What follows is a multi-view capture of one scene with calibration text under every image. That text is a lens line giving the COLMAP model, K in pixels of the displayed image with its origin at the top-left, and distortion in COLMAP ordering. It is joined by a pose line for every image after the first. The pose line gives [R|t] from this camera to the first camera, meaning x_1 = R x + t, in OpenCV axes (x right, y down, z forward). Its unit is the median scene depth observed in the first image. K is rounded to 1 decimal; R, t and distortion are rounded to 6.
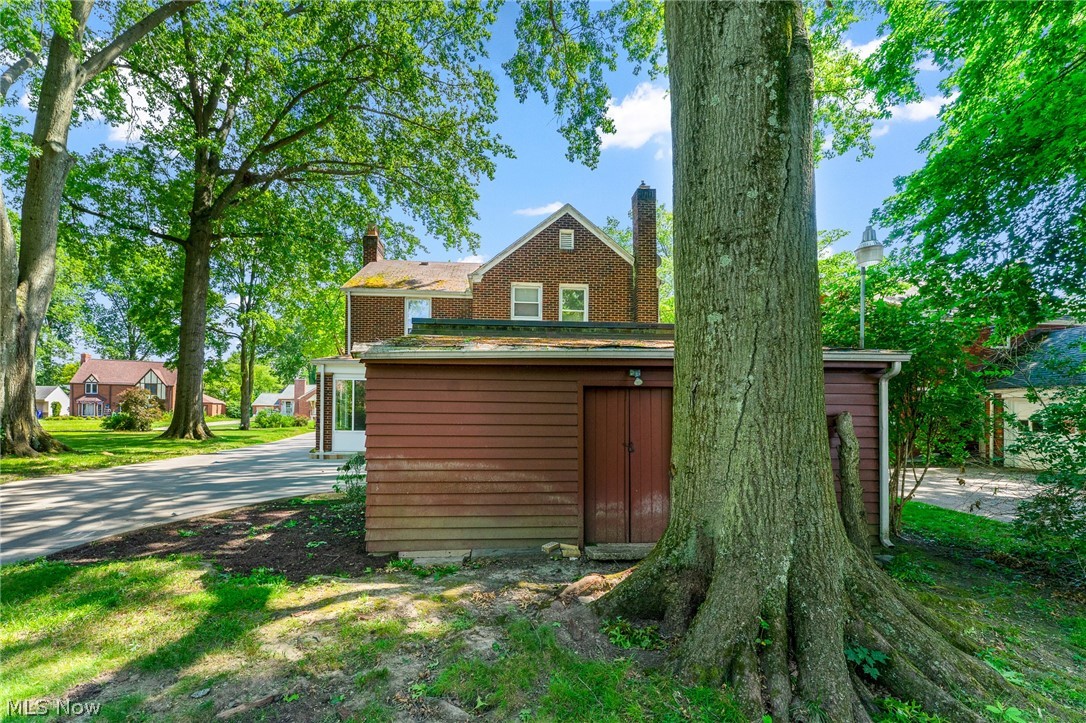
lens RADIAL K [[484.7, 0, 541.5], [0, 484.7, 402.9], [0, 0, 1]] dist [-0.001880, -0.000313]
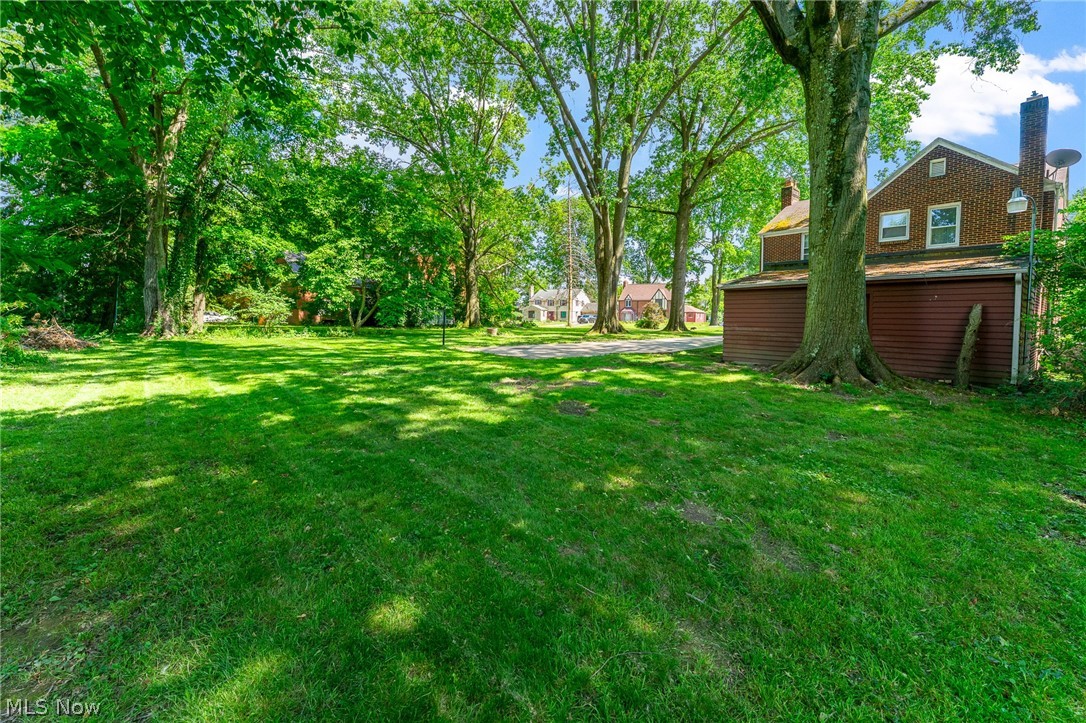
lens RADIAL K [[452.2, 0, 549.6], [0, 452.2, 359.3], [0, 0, 1]] dist [-0.002046, -0.000449]
pose [[0.610788, 0.071095, -0.788596, 0.255828], [0.011123, 0.995092, 0.098326, 0.010341], [0.791716, -0.068828, 0.606999, -0.319958]]
